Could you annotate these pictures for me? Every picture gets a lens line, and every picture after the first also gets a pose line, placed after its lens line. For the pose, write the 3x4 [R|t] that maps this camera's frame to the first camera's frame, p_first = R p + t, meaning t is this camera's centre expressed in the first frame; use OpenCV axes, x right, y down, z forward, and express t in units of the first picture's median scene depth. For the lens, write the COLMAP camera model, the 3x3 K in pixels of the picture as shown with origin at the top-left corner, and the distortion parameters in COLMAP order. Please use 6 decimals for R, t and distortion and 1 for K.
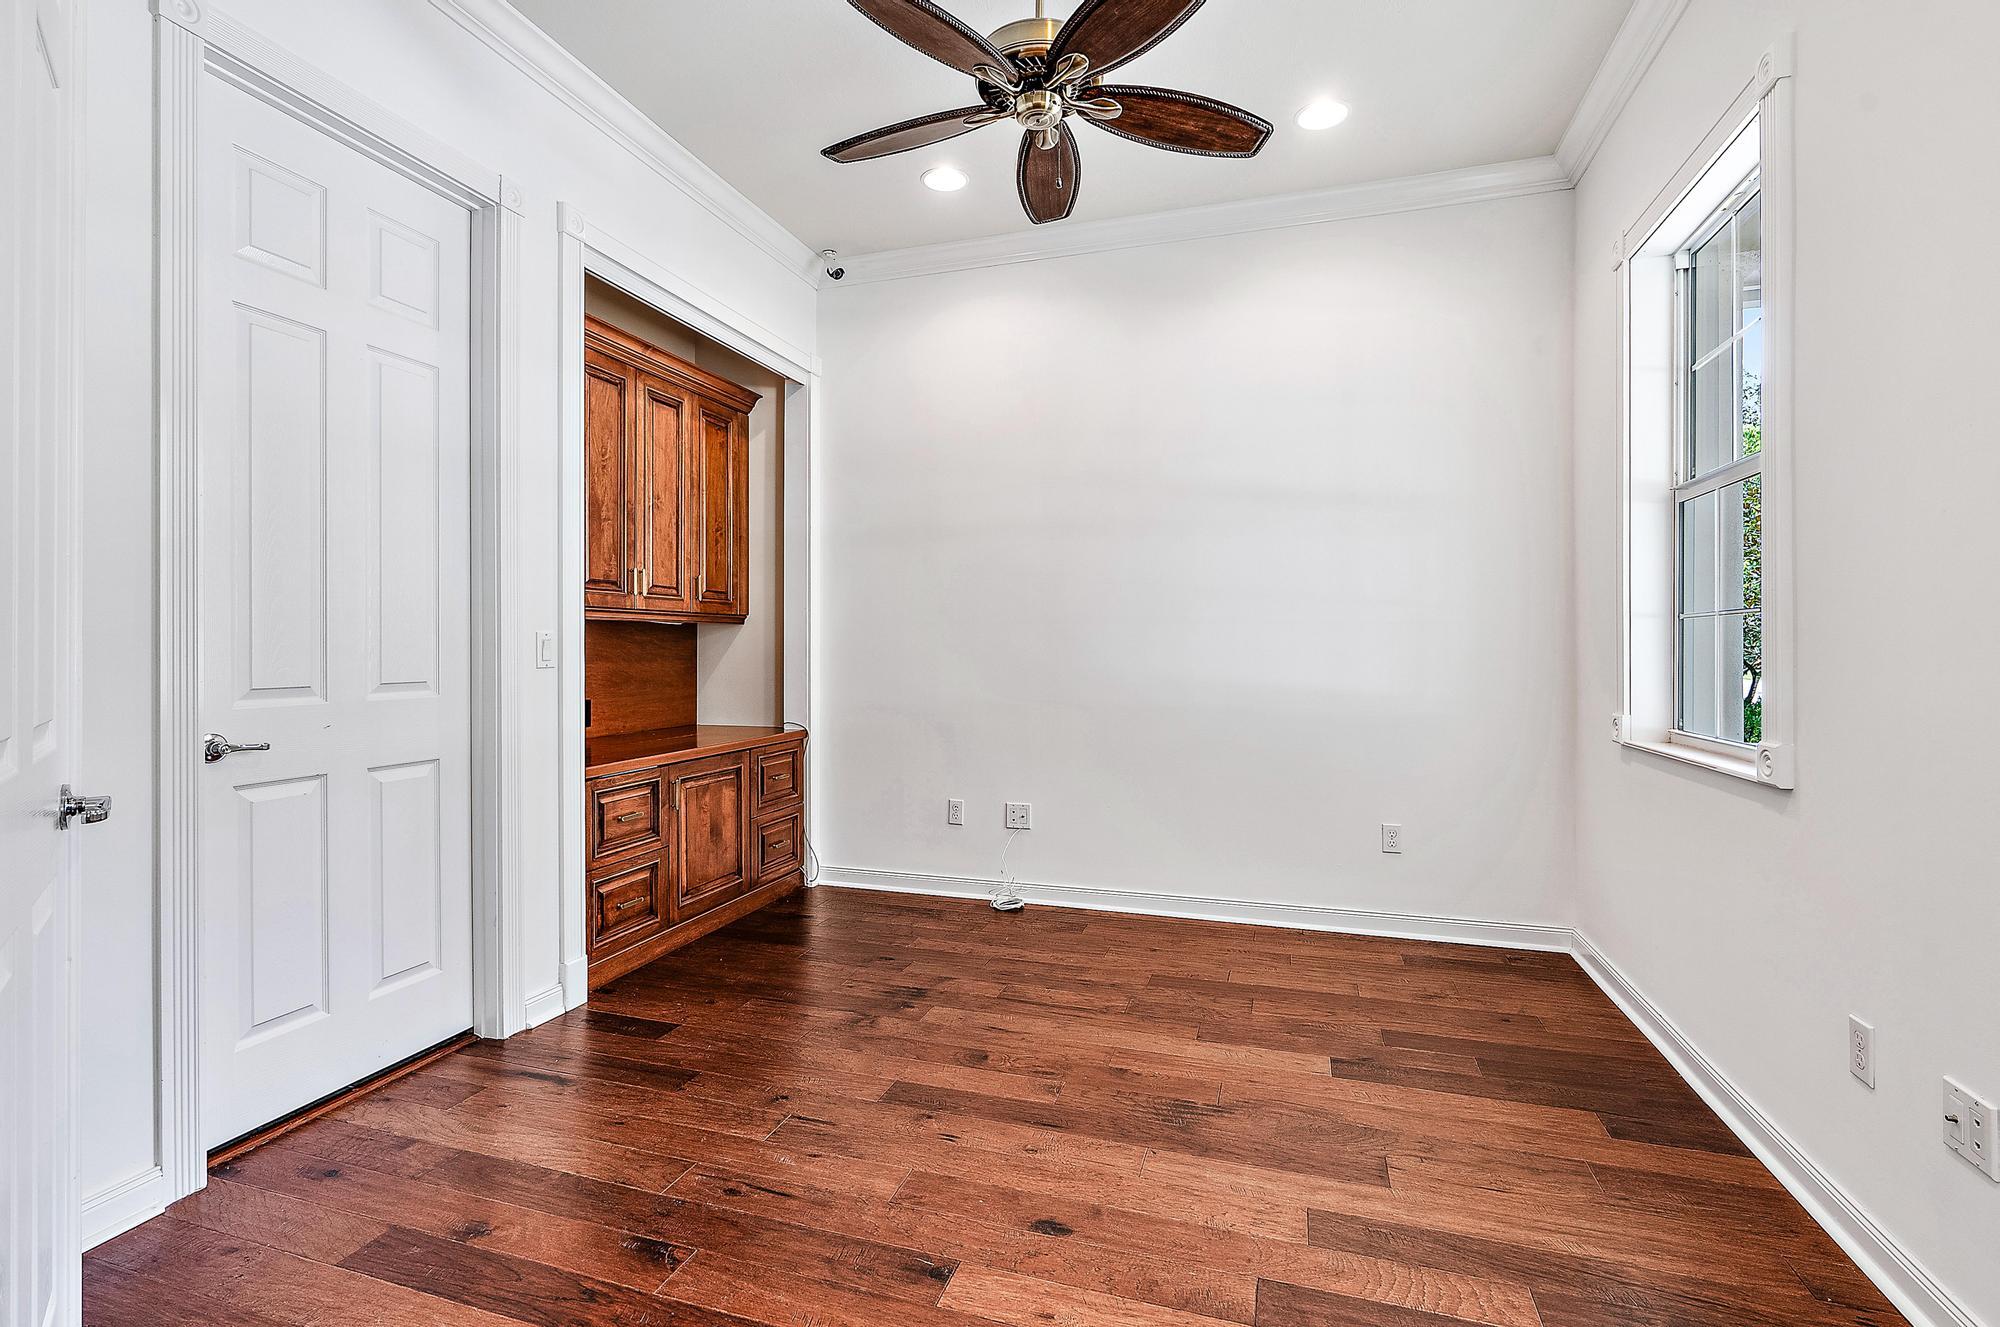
lens RADIAL K [[901.1, 0, 1005.2], [0, 901.1, 655.0], [0, 0, 1]] dist [-0.005136, 0.005145]
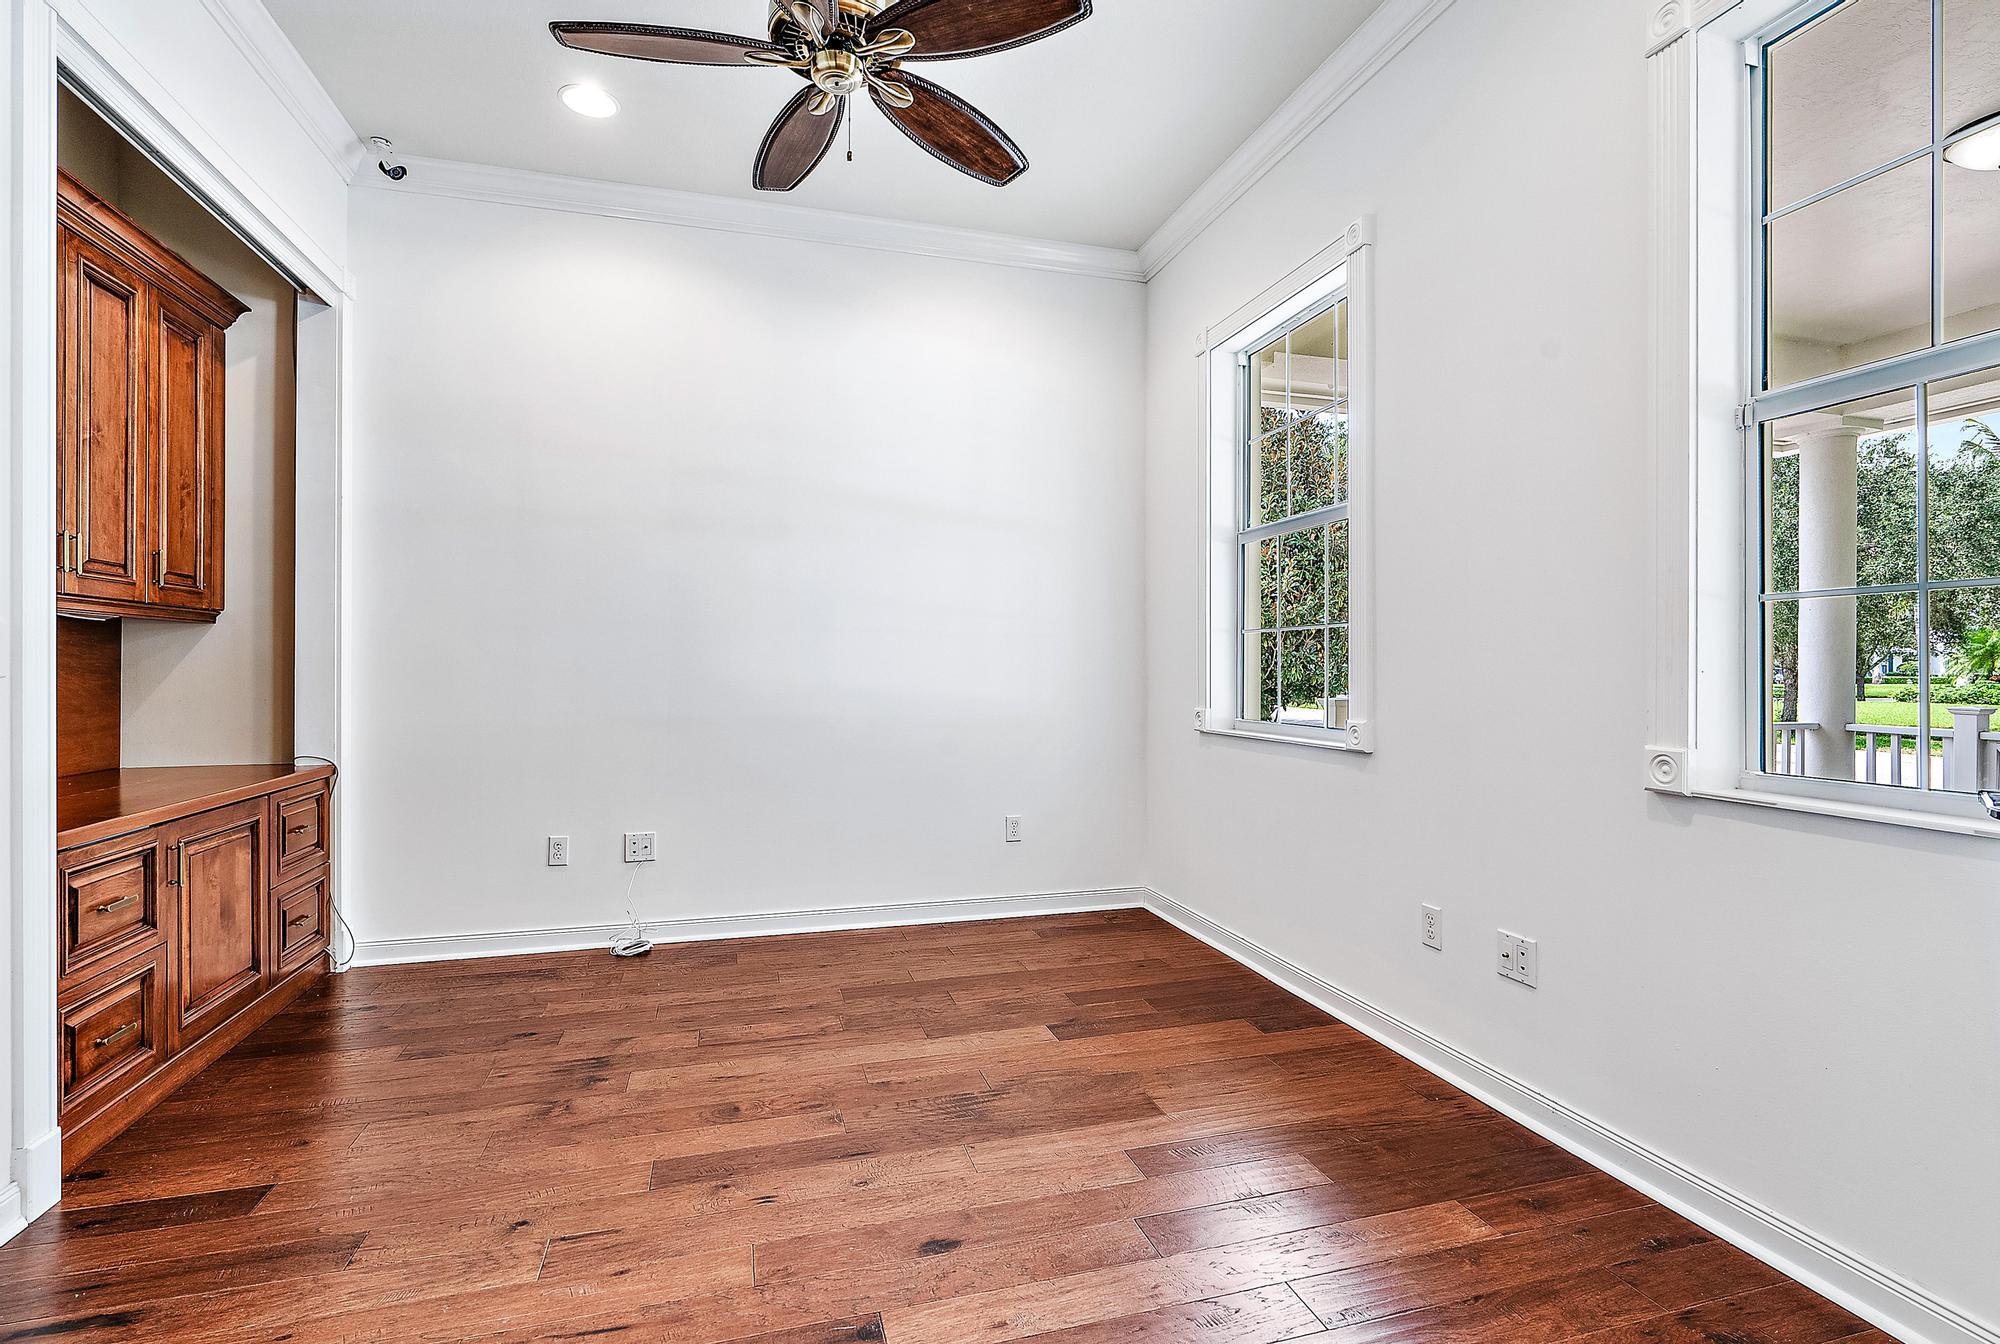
lens RADIAL K [[906.0, 0, 994.4], [0, 906.0, 674.5], [0, 0, 1]] dist [-0.003519, 0.000653]
pose [[0.835902, -0.005630, 0.548850, -0.243866], [0.005811, 0.999982, 0.001408, 0.013666], [-0.548848, 0.002013, 0.835920, 0.089747]]
